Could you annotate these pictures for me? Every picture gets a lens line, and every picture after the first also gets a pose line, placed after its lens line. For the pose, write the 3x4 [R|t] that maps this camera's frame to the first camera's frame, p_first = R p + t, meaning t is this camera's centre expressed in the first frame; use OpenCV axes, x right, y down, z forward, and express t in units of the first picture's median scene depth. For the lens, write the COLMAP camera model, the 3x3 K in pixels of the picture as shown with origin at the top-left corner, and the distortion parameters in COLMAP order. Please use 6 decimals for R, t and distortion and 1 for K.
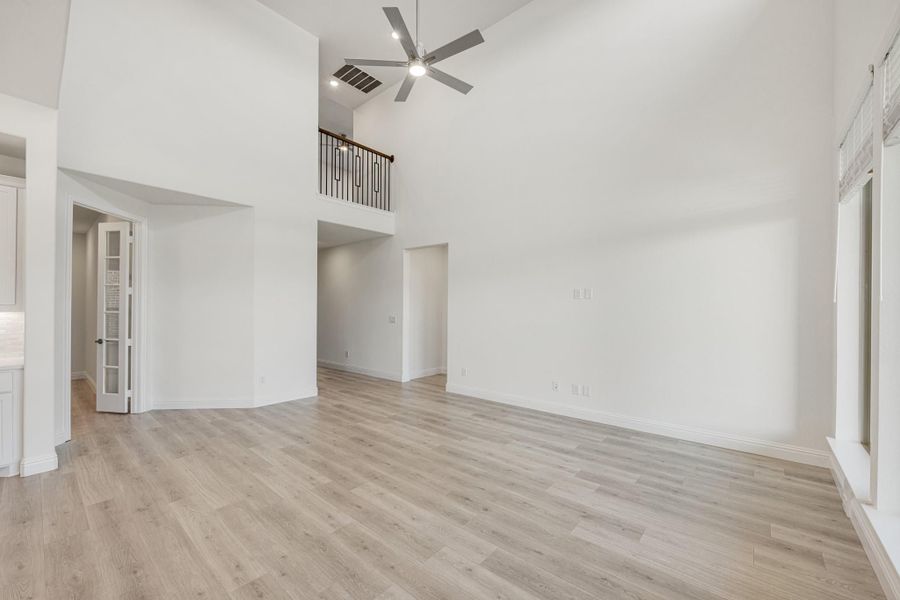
lens RADIAL K [[363.5, 0, 447.6], [0, 363.5, 305.1], [0, 0, 1]] dist [-0.001051, -0.000098]
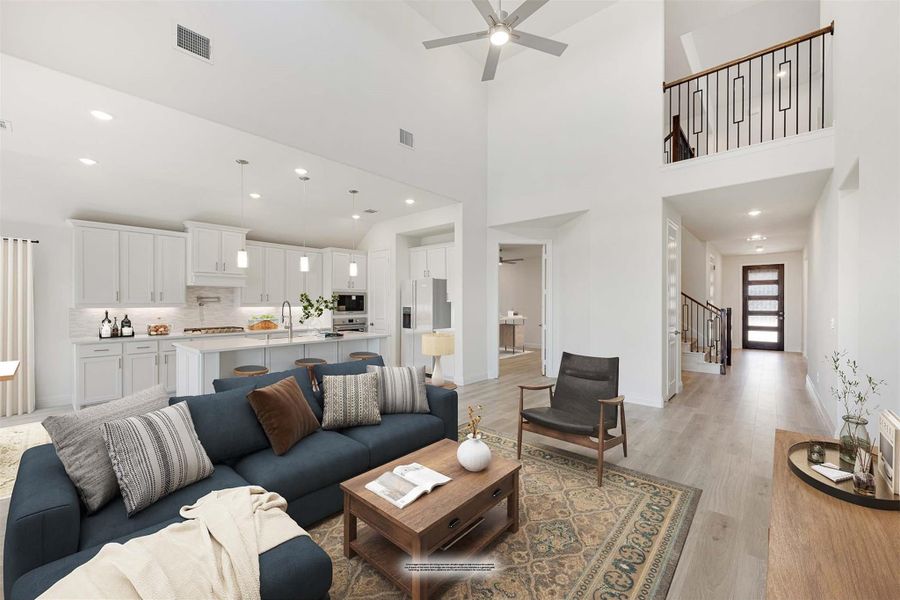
lens RADIAL K [[357.6, 0, 451.6], [0, 357.6, 303.5], [0, 0, 1]] dist [-0.000001, -0.000036]
pose [[-0.007046, -0.003868, -0.999968, 0.711702], [0.003797, 0.999985, -0.003895, 0.014874], [0.999968, -0.003824, -0.007031, 0.801034]]
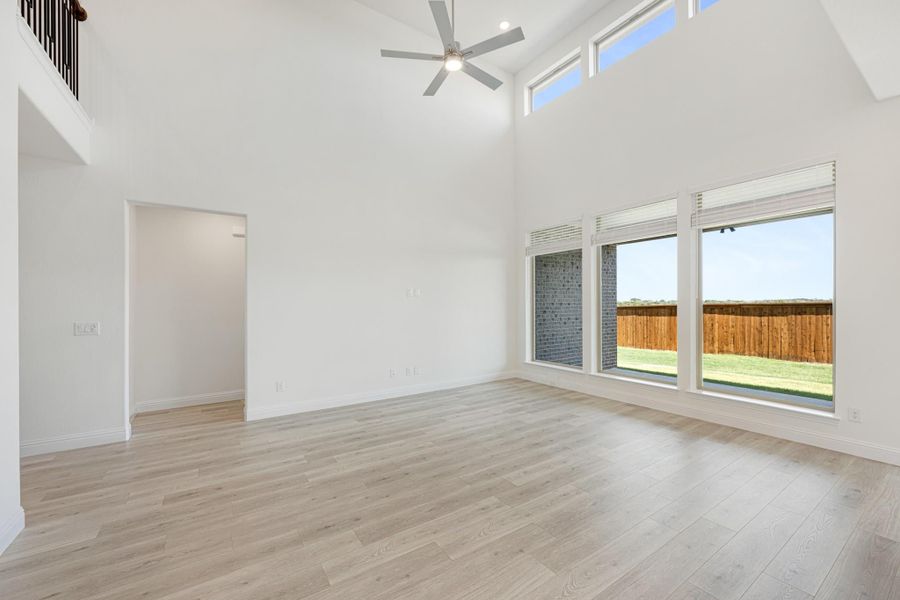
lens RADIAL K [[363.5, 0, 447.6], [0, 363.5, 305.1], [0, 0, 1]] dist [-0.001051, -0.000098]
pose [[0.260291, -0.006817, 0.965506, -0.951269], [-0.000172, 0.999975, 0.007106, 0.002558], [-0.965530, -0.002016, 0.260284, 0.685584]]
